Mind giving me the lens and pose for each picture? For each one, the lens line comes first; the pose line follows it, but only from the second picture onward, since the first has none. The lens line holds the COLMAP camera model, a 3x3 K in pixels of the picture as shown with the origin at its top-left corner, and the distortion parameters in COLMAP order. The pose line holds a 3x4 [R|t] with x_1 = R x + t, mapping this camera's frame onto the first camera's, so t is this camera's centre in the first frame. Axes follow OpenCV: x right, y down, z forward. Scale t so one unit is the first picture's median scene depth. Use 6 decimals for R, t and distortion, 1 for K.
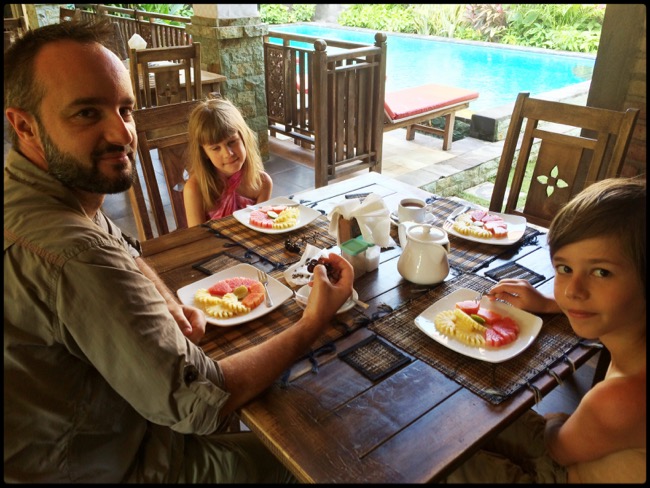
lens RADIAL K [[555.0, 0, 321.3], [0, 555.0, 245.0], [0, 0, 1]] dist [0.002843, -0.003037]
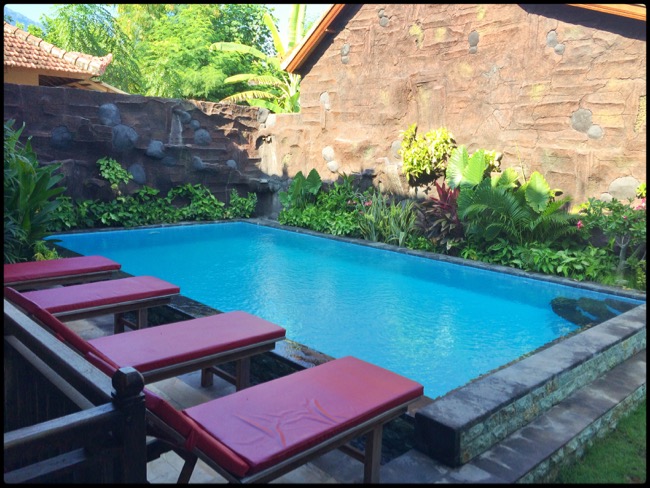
lens RADIAL K [[555.0, 0, 326.8], [0, 555.0, 242.7], [0, 0, 1]] dist [0.002843, -0.003037]
pose [[0.997847, 0.030782, 0.057910, 0.076933], [-0.011232, 0.950173, -0.311522, -0.124665], [-0.064614, 0.310201, 0.948473, 0.220014]]
